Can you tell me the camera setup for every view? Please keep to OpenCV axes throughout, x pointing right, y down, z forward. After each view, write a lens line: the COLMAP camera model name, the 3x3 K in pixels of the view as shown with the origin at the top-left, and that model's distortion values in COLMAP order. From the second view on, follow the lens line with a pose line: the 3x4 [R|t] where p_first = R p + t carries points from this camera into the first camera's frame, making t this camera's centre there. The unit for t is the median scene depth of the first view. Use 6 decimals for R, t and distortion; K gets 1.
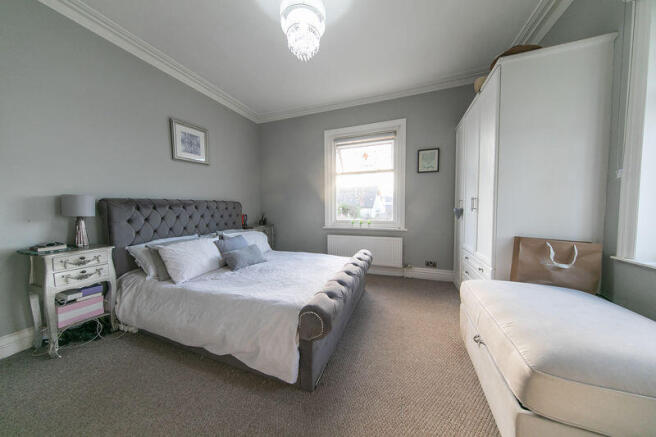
lens RADIAL K [[205.6, 0, 331.0], [0, 205.6, 217.7], [0, 0, 1]] dist [0.000788, 0.000020]
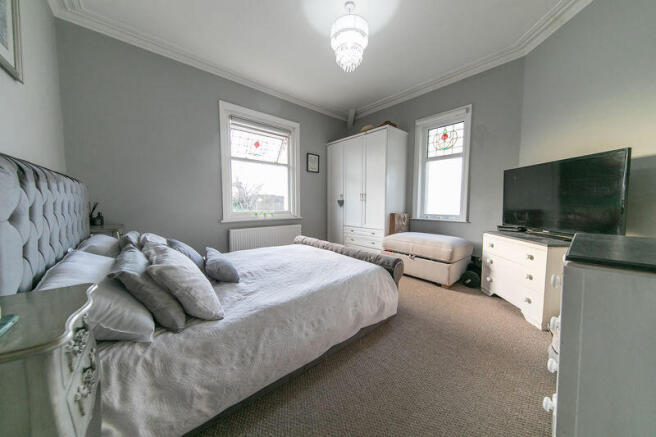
lens RADIAL K [[215.4, 0, 328.0], [0, 215.4, 218.5], [0, 0, 1]] dist [0.000654, -0.000002]
pose [[0.472398, -0.054667, 0.879688, -0.678432], [0.032419, 0.998477, 0.044639, 0.014114], [-0.880789, 0.007431, 0.473451, 0.266556]]
